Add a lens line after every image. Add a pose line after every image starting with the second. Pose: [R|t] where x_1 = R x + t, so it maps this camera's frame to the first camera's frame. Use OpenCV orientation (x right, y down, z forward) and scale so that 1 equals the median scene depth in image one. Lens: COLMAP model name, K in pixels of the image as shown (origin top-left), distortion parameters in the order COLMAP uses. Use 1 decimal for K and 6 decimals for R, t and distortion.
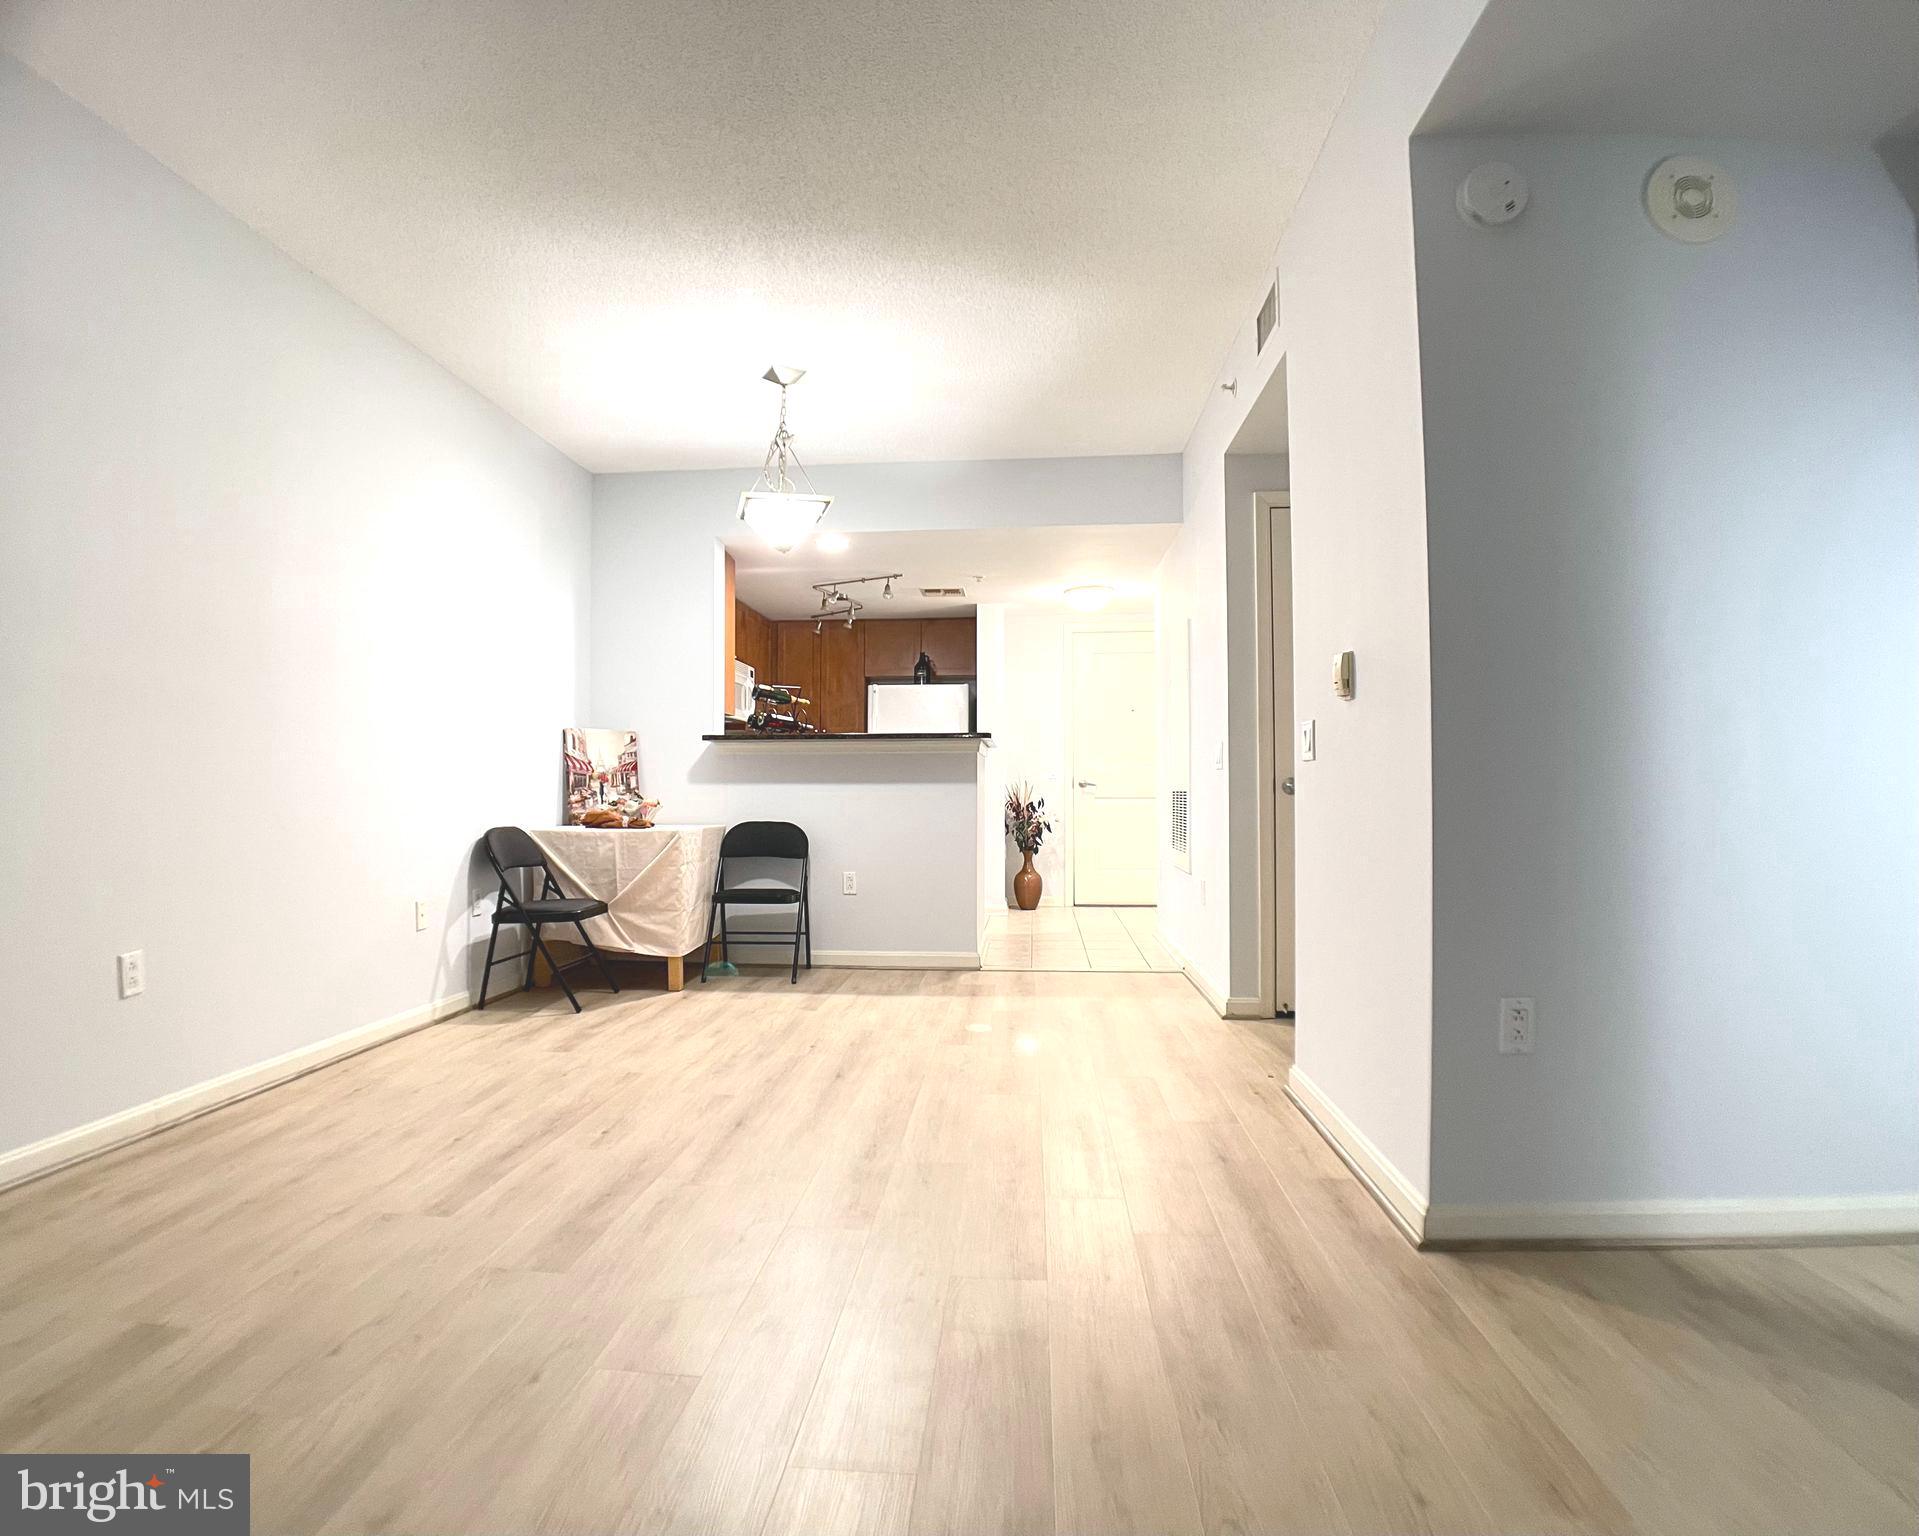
lens RADIAL K [[1054.3, 0, 959.5], [0, 1054.3, 768.0], [0, 0, 1]] dist [-0.050681, -0.000370]
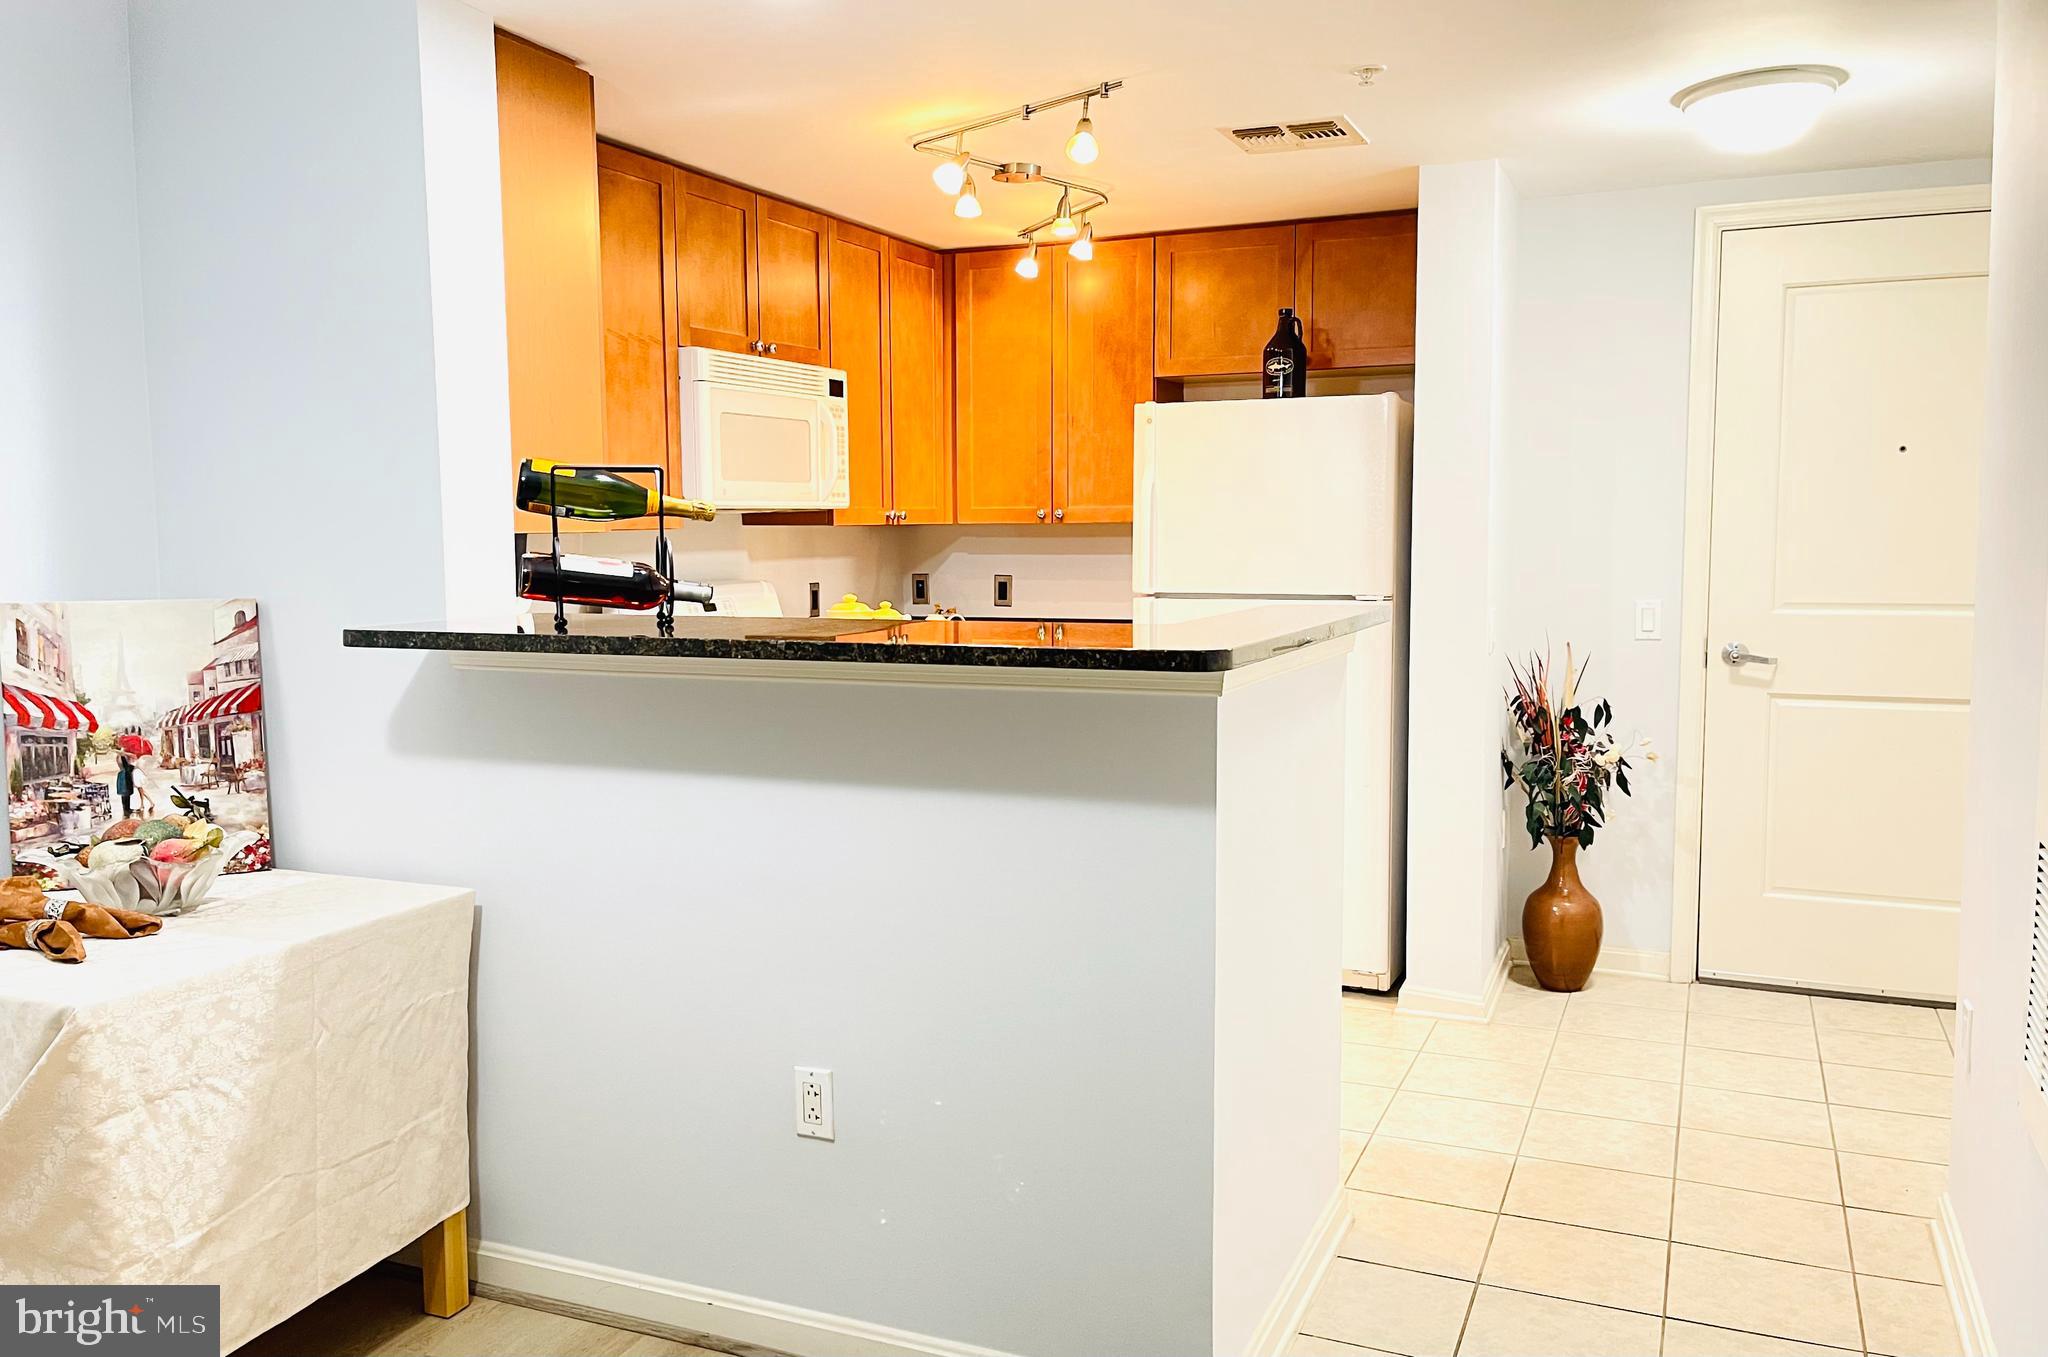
lens RADIAL K [[1581.7, 0, 1020.9], [0, 1581.7, 655.6], [0, 0, 1]] dist [0.029629, -0.000456]
pose [[0.939908, 0.025248, -0.340494, 0.111369], [0.012443, 0.994067, 0.108059, -0.072663], [0.341202, -0.105802, 0.934017, 0.621883]]
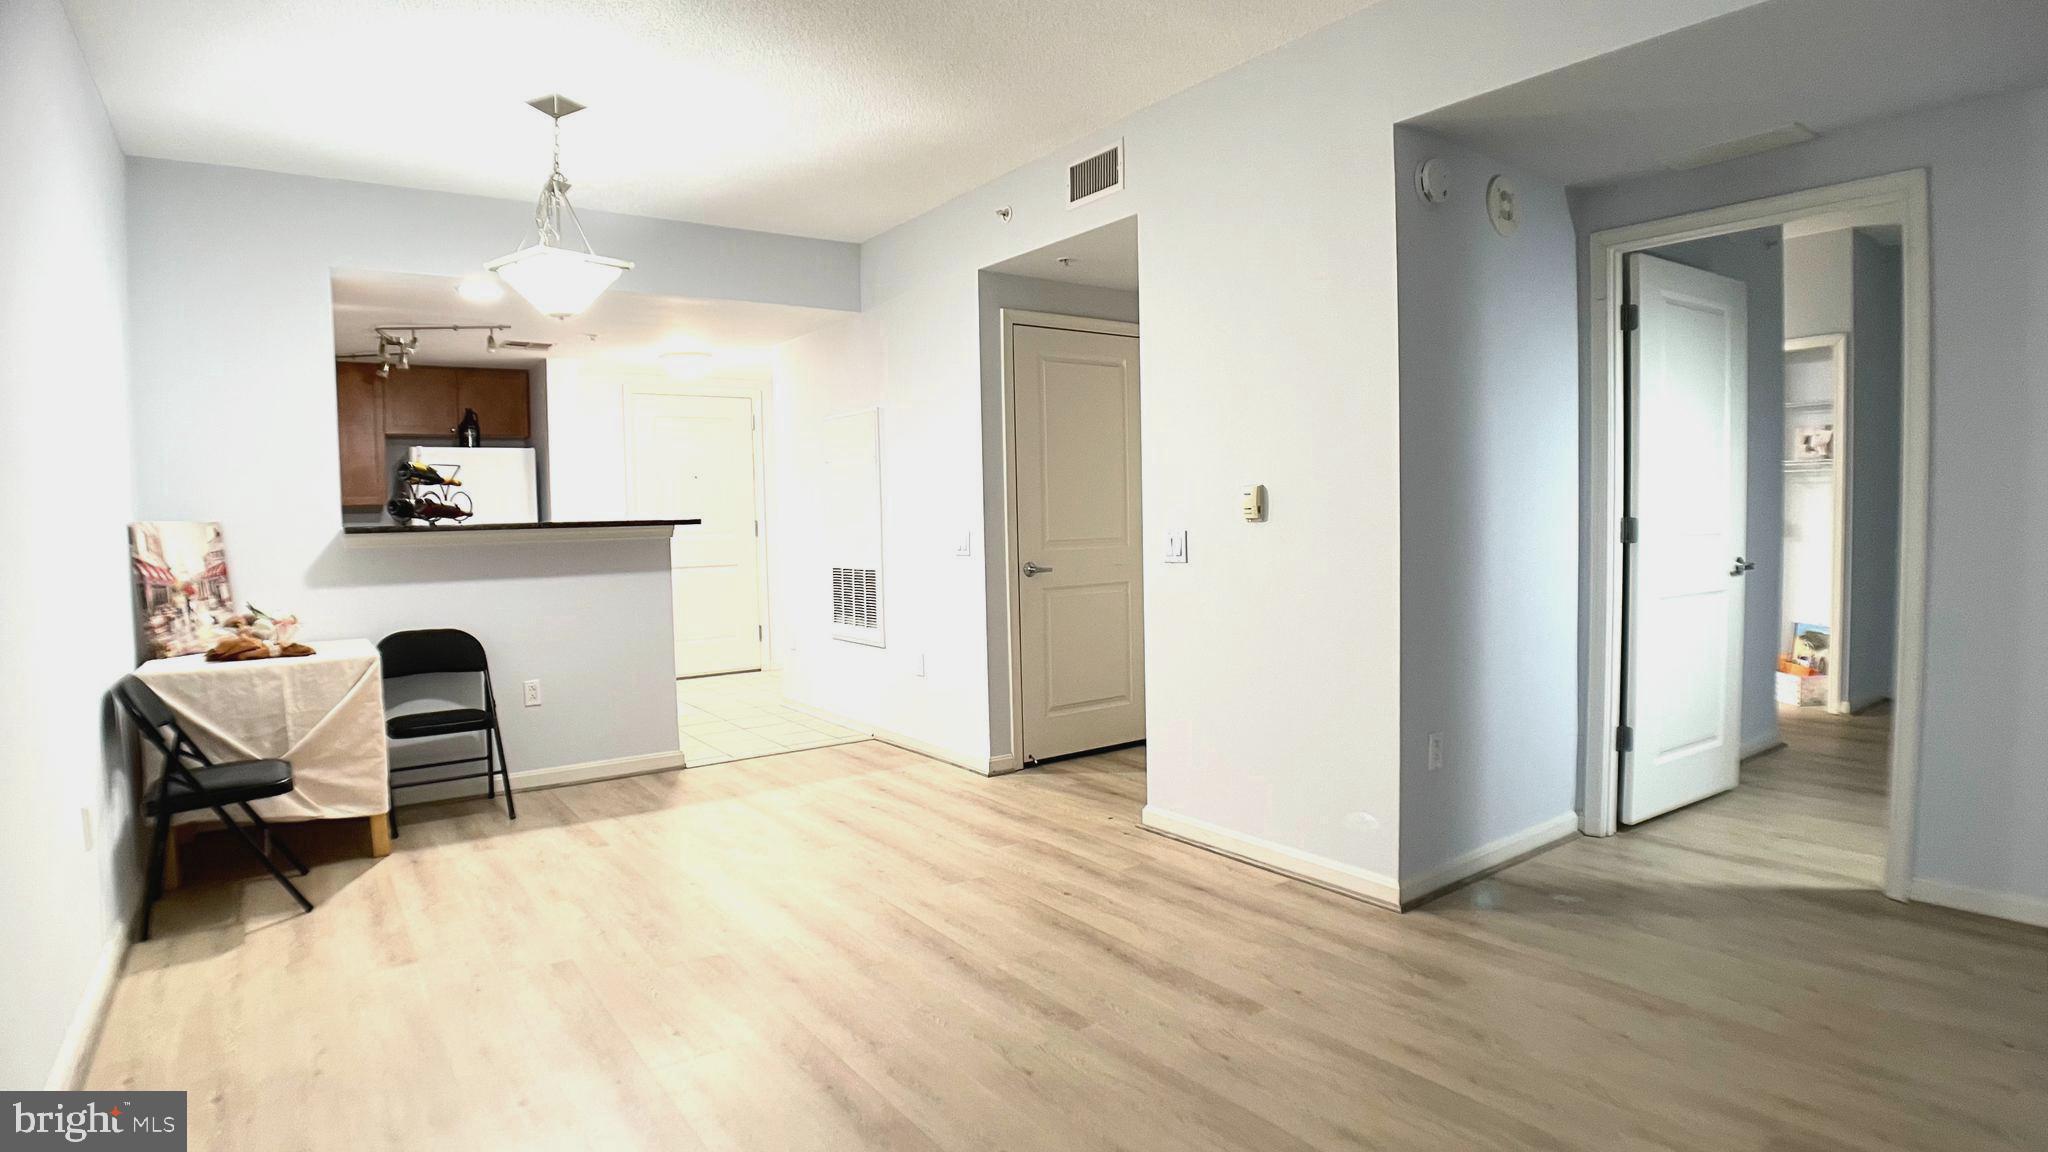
lens RADIAL K [[1056.2, 0, 1024.0], [0, 1056.2, 576.0], [0, 0, 1]] dist [-0.046240, 0.000390]
pose [[0.768578, -0.048697, 0.637900, -0.351072], [0.006103, 0.997612, 0.068804, -0.045353], [-0.639727, -0.048988, 0.767040, 0.088873]]
